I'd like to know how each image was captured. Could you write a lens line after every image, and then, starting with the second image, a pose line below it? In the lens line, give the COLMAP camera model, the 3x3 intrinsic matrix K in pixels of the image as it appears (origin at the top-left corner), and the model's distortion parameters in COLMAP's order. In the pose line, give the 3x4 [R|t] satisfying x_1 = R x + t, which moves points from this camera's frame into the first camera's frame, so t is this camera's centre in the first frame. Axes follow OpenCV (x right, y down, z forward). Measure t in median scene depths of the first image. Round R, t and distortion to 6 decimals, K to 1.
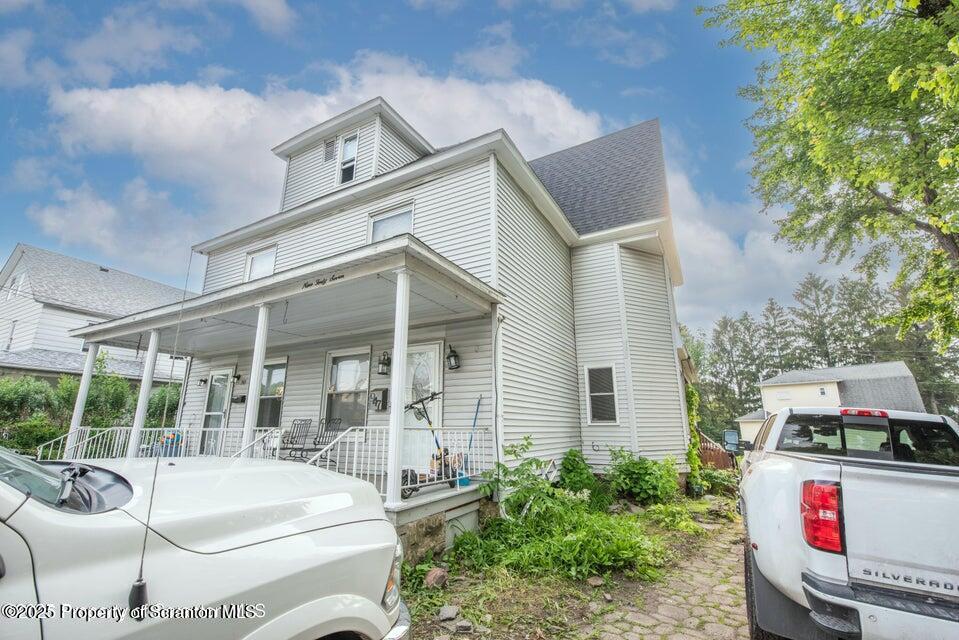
lens RADIAL K [[413.7, 0, 479.5], [0, 413.7, 320.0], [0, 0, 1]] dist [0.003906, 0.000403]
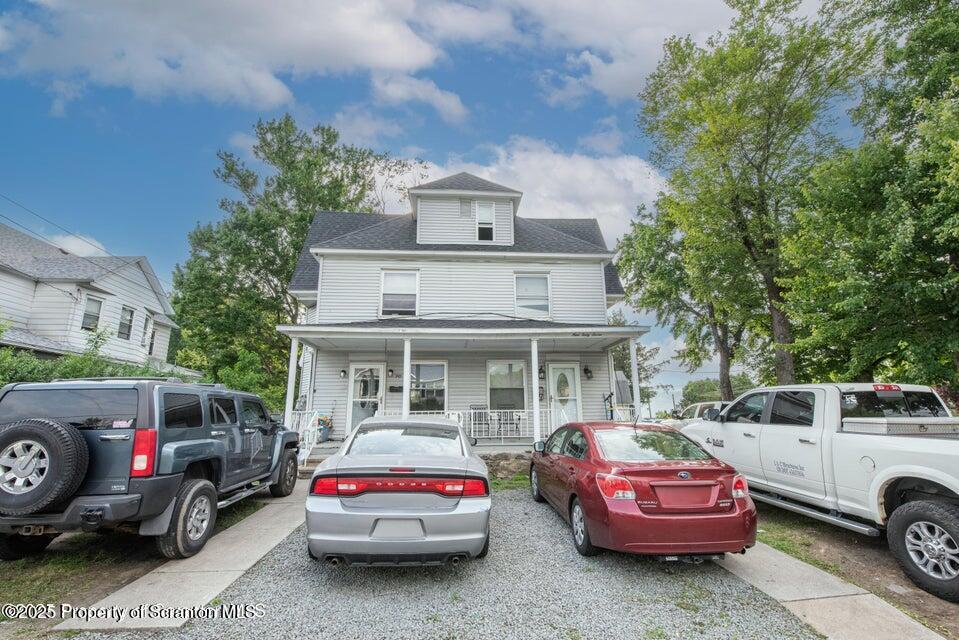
lens RADIAL K [[405.0, 0, 479.5], [0, 405.0, 320.0], [0, 0, 1]] dist [-0.002627, -0.000290]
pose [[0.840513, 0.111197, 0.530258, -1.045439], [-0.131382, 0.991332, 0.000369, -0.056541], [-0.525620, -0.069976, 0.847836, -0.191577]]
